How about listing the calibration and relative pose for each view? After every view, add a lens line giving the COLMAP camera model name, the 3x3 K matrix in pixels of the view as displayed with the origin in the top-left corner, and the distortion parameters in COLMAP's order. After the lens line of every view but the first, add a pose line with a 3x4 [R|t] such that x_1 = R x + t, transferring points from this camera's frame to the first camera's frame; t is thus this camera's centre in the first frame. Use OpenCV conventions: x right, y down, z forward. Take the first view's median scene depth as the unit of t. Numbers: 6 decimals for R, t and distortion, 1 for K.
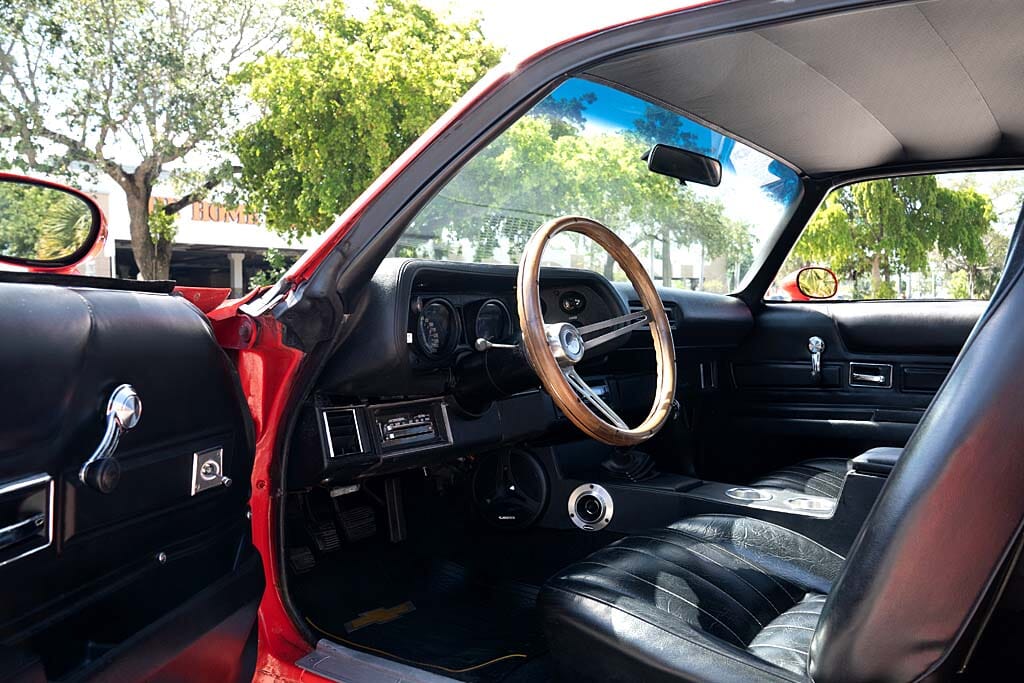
lens RADIAL K [[731.2, 0, 512.0], [0, 731.2, 341.5], [0, 0, 1]] dist [-0.000312, 0.000501]
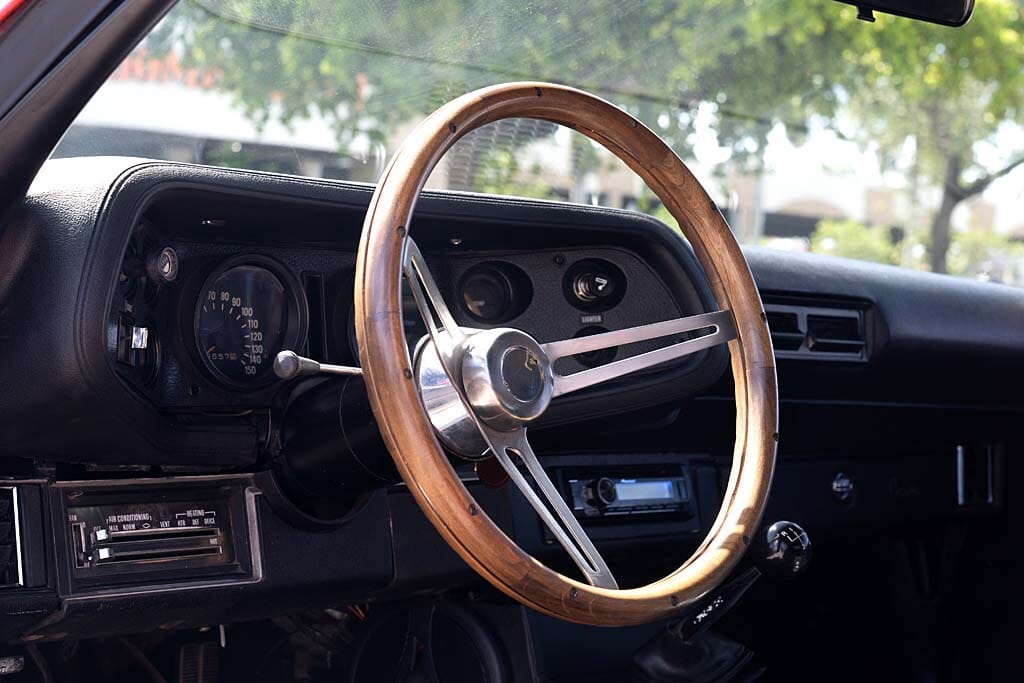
lens RADIAL K [[1499.7, 0, 512.0], [0, 1499.7, 341.5], [0, 0, 1]] dist [0.145897, -0.057187]
pose [[0.982550, 0.069683, -0.172450, 0.218221], [-0.070955, 0.997479, -0.001220, -0.015843], [0.171930, 0.013435, 0.985018, 0.116150]]
